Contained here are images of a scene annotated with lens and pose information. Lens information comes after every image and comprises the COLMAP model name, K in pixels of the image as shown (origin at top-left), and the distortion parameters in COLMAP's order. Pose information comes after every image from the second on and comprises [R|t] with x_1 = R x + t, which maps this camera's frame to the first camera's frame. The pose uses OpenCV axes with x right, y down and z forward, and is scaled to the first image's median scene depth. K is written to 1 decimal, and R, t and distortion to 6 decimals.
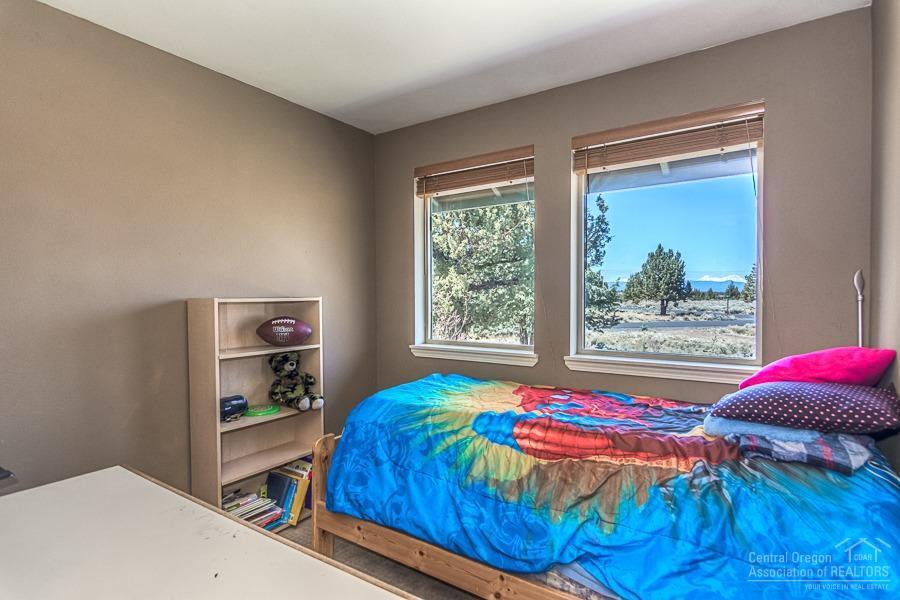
lens RADIAL K [[471.5, 0, 448.6], [0, 471.5, 302.8], [0, 0, 1]] dist [-0.003770, -0.000723]
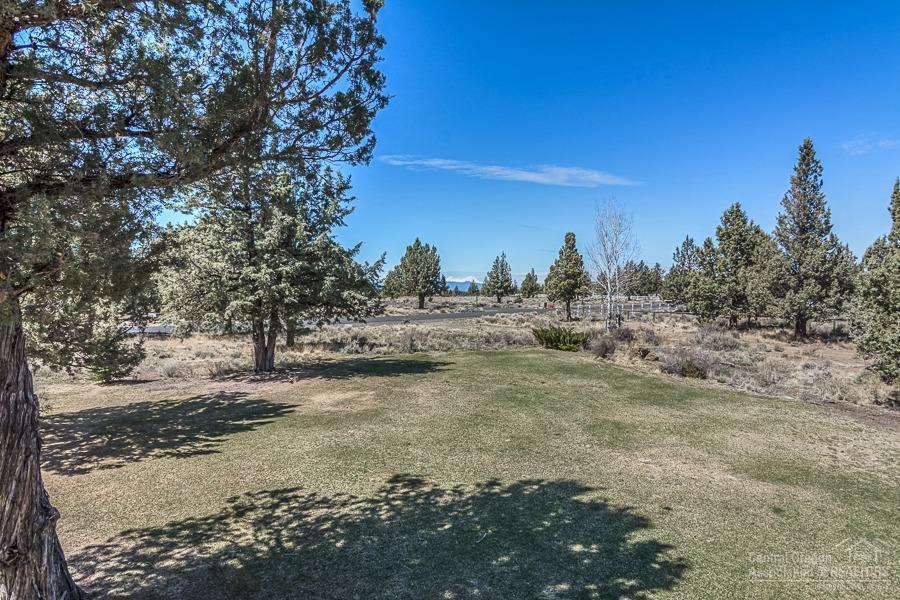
lens RADIAL K [[471.5, 0, 448.3], [0, 471.5, 300.2], [0, 0, 1]] dist [-0.003770, -0.000723]
pose [[0.878811, -0.009108, 0.477082, 0.029746], [0.011804, 0.999927, -0.002655, 0.011566], [-0.477023, 0.007965, 0.878855, 0.097739]]
